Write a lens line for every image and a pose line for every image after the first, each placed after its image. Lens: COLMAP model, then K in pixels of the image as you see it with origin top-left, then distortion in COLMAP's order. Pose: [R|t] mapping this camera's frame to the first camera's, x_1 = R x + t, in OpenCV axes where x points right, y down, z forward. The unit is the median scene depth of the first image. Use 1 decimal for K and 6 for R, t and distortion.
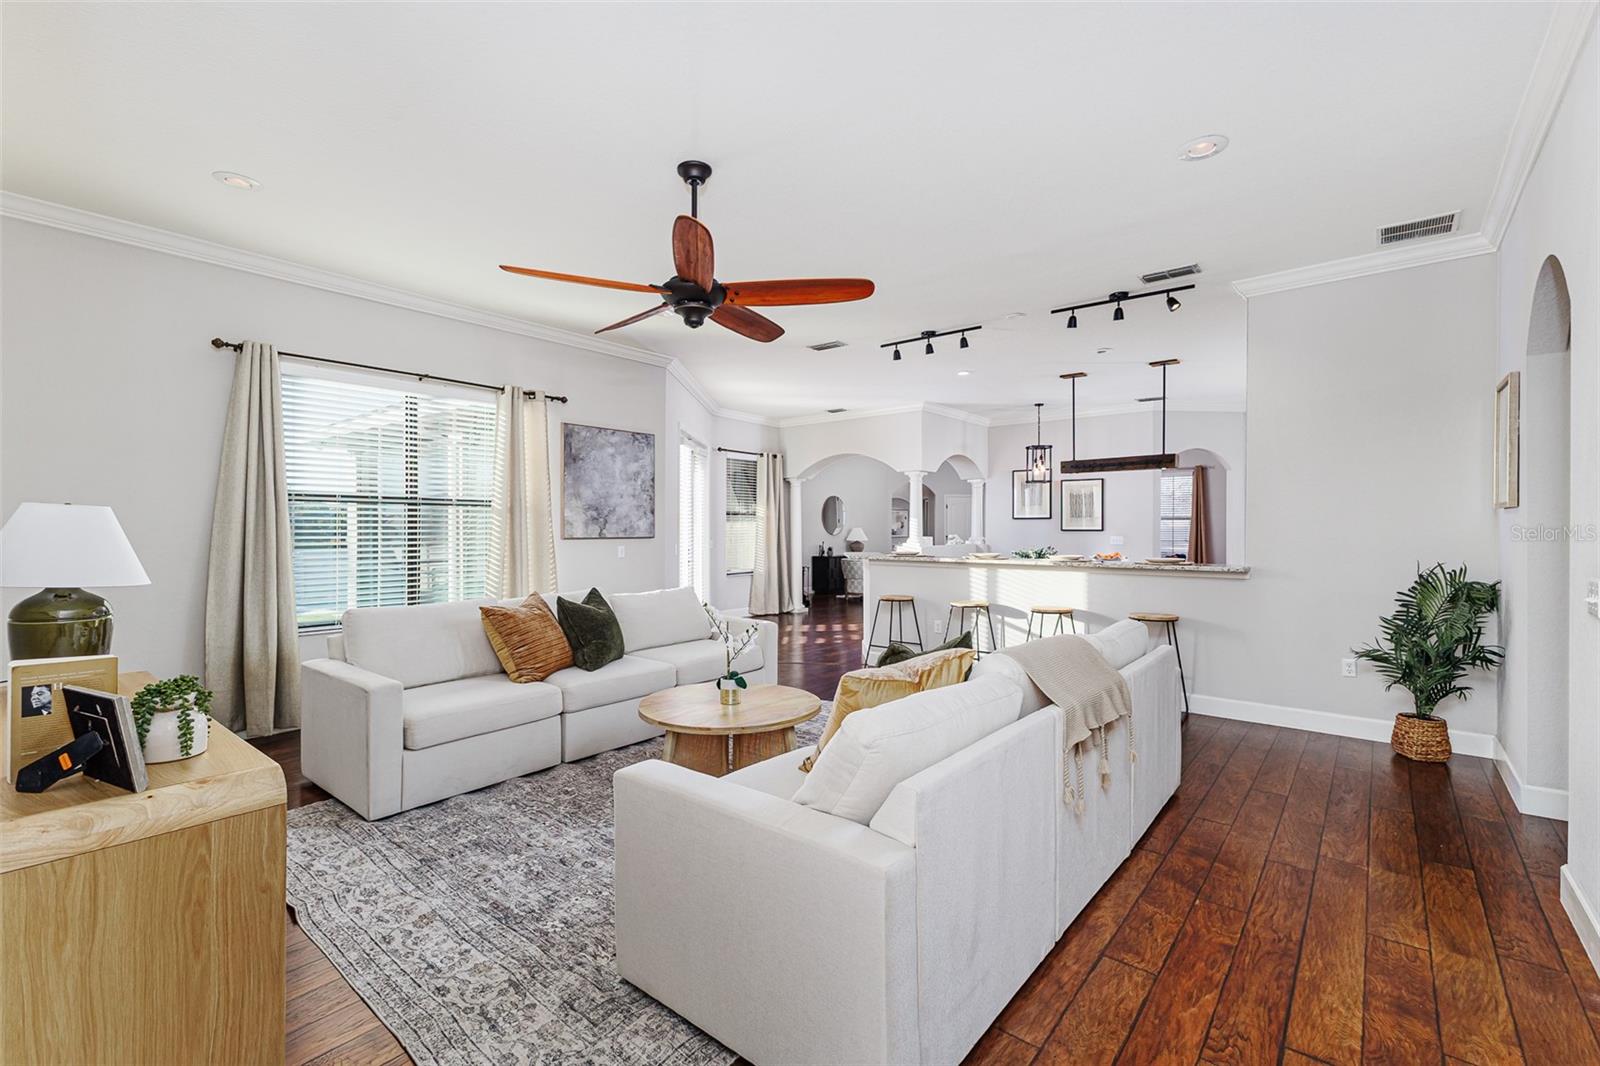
lens RADIAL K [[709.6, 0, 803.8], [0, 709.6, 527.9], [0, 0, 1]] dist [0.004462, 0.000282]
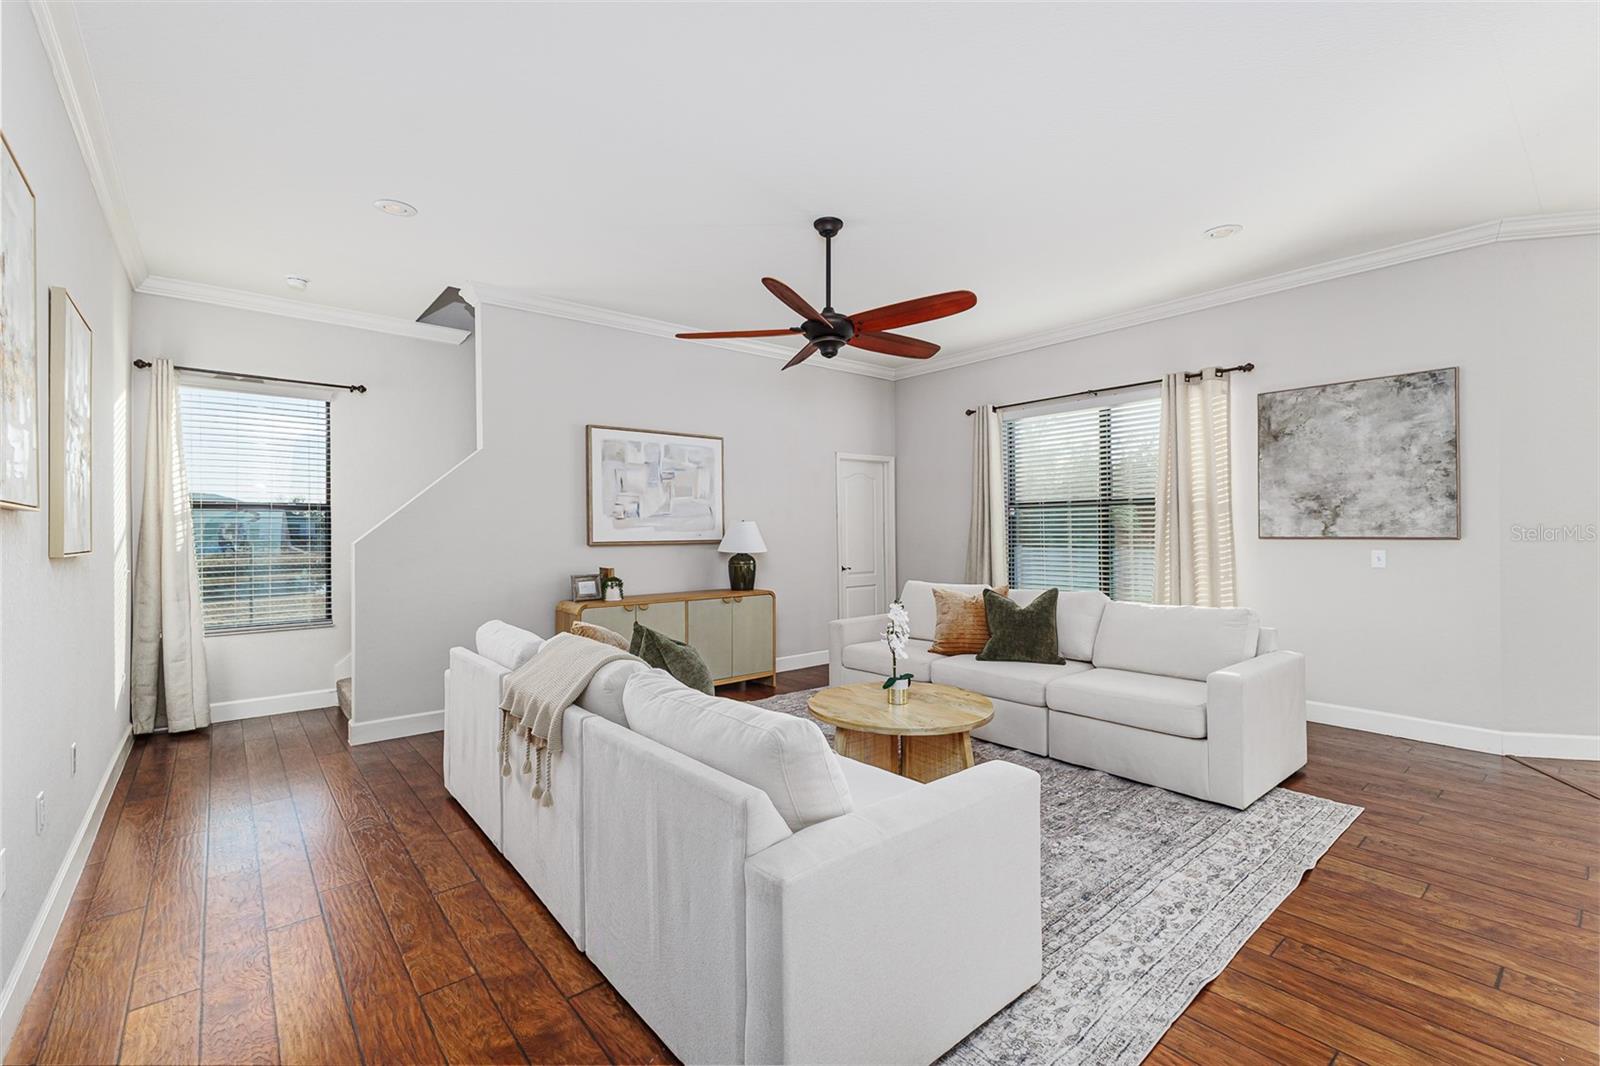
lens RADIAL K [[685.1, 0, 799.2], [0, 685.1, 524.7], [0, 0, 1]] dist [0.027236, -0.010019]
pose [[-0.195884, -0.004111, -0.980619, 0.543384], [0.013099, 0.999891, -0.006808, -0.001419], [0.980540, -0.014179, -0.195808, 0.651251]]
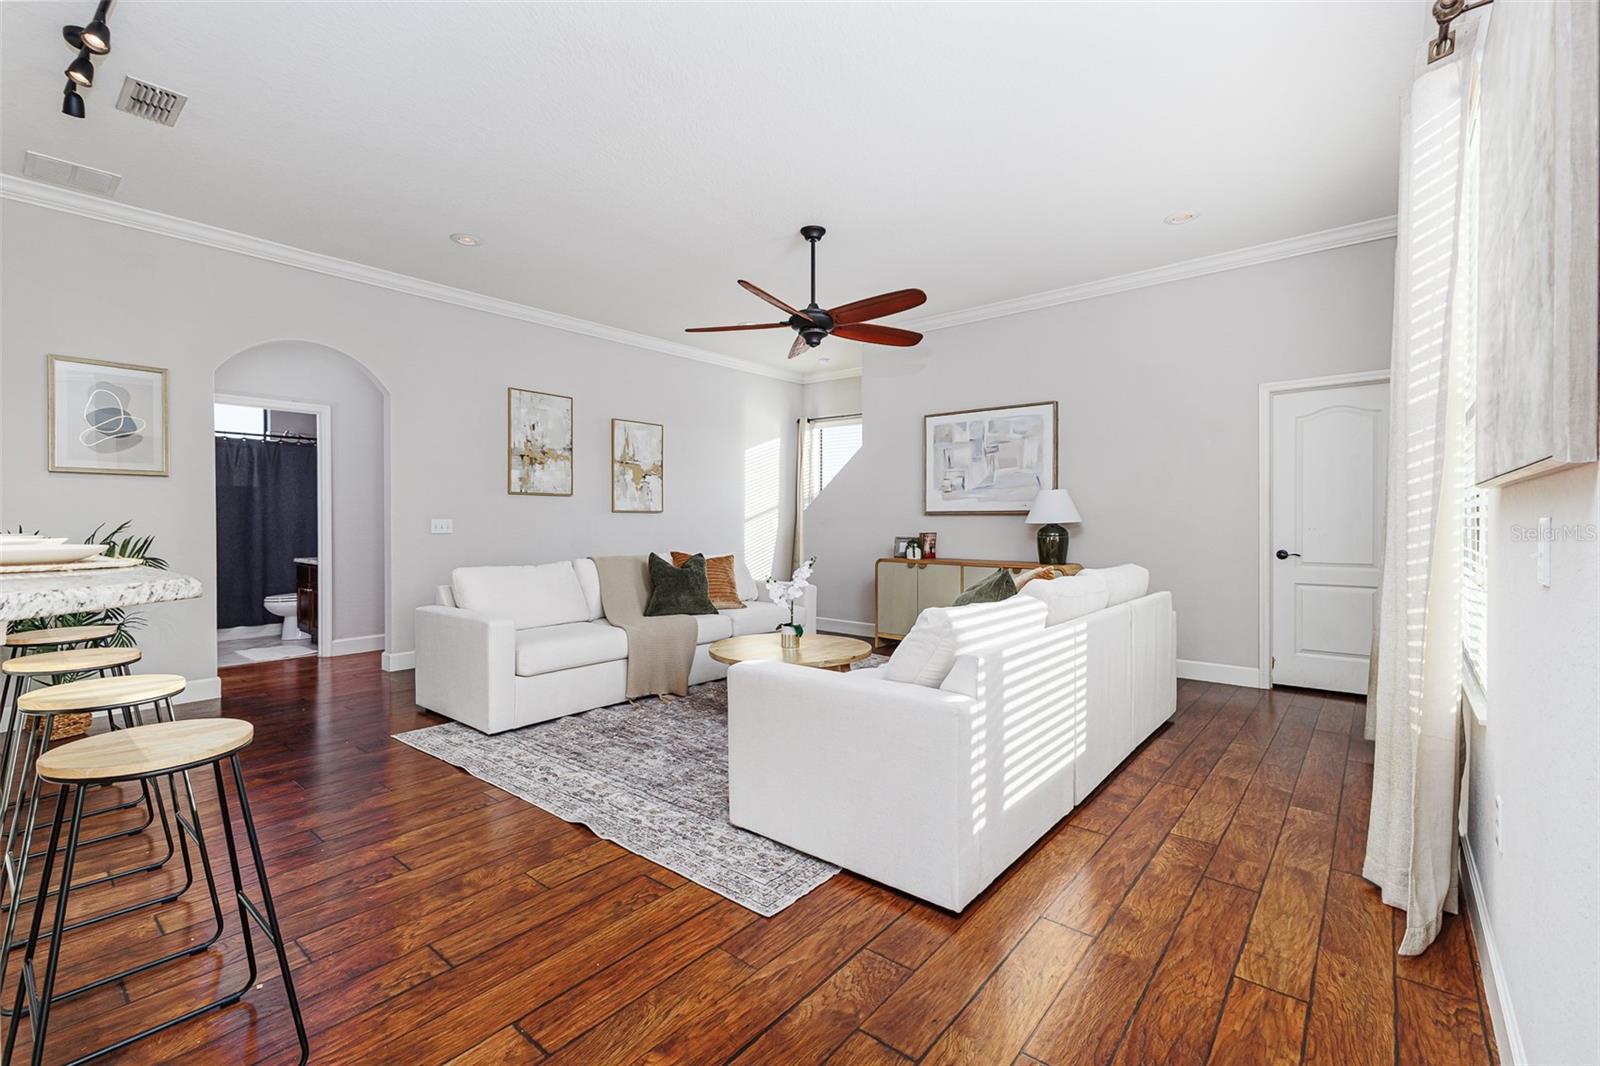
lens RADIAL K [[694.2, 0, 800.6], [0, 694.2, 517.3], [0, 0, 1]] dist [-0.000454, -0.000179]
pose [[-0.999876, 0.001108, 0.015728, -0.071892], [0.000970, 0.999961, -0.008804, 0.029011], [-0.015737, -0.008788, -0.999838, 1.287851]]
